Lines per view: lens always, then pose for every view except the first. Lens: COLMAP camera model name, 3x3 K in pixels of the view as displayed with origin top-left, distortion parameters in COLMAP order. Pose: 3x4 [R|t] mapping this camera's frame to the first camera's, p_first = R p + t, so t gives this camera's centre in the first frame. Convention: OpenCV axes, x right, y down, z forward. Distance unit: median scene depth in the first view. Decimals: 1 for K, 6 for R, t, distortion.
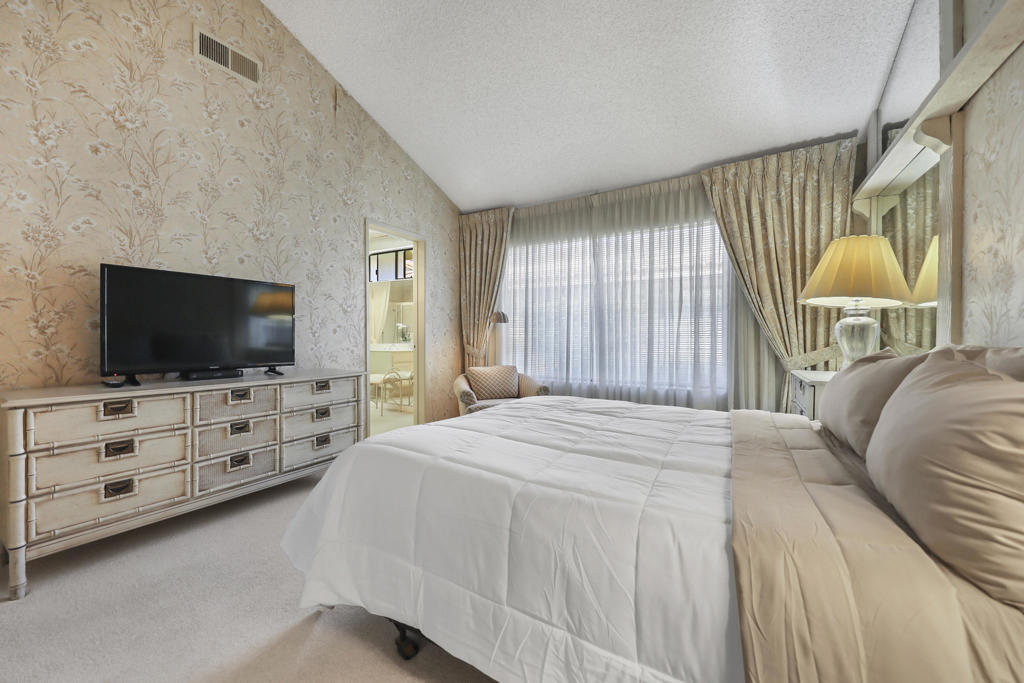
lens RADIAL K [[401.0, 0, 512.0], [0, 401.0, 341.5], [0, 0, 1]] dist [0.000285, -0.000008]
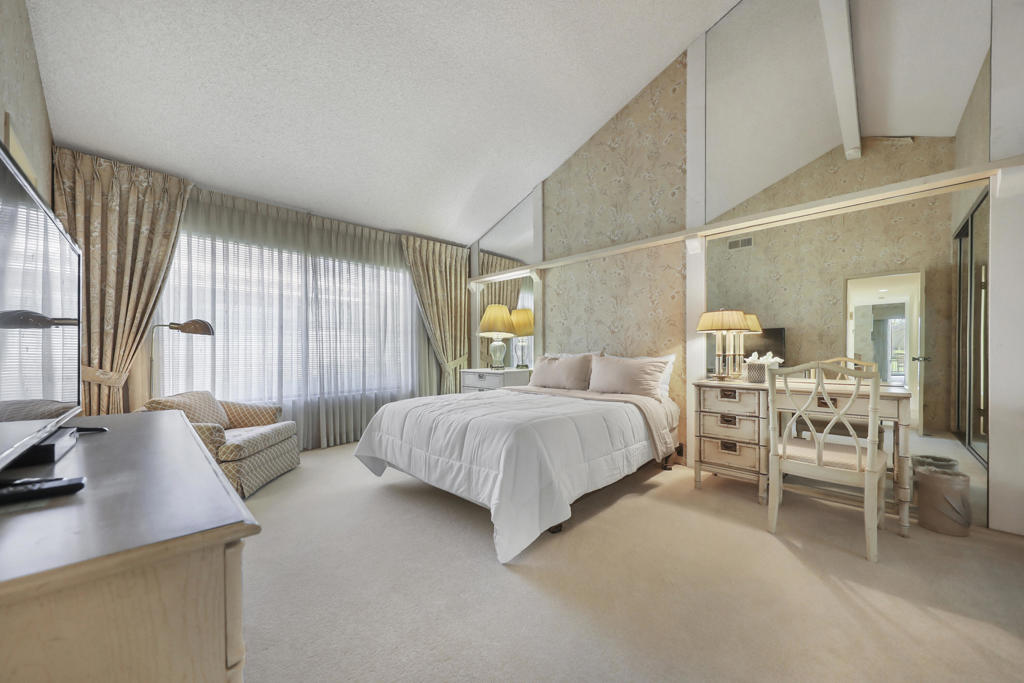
lens RADIAL K [[401.0, 0, 512.0], [0, 401.0, 341.5], [0, 0, 1]] dist [0.000285, -0.000008]
pose [[0.187998, 0.017648, 0.982011, -0.801037], [0.013288, 0.999701, -0.020510, -0.013094], [-0.982080, 0.016905, 0.187707, 0.341319]]
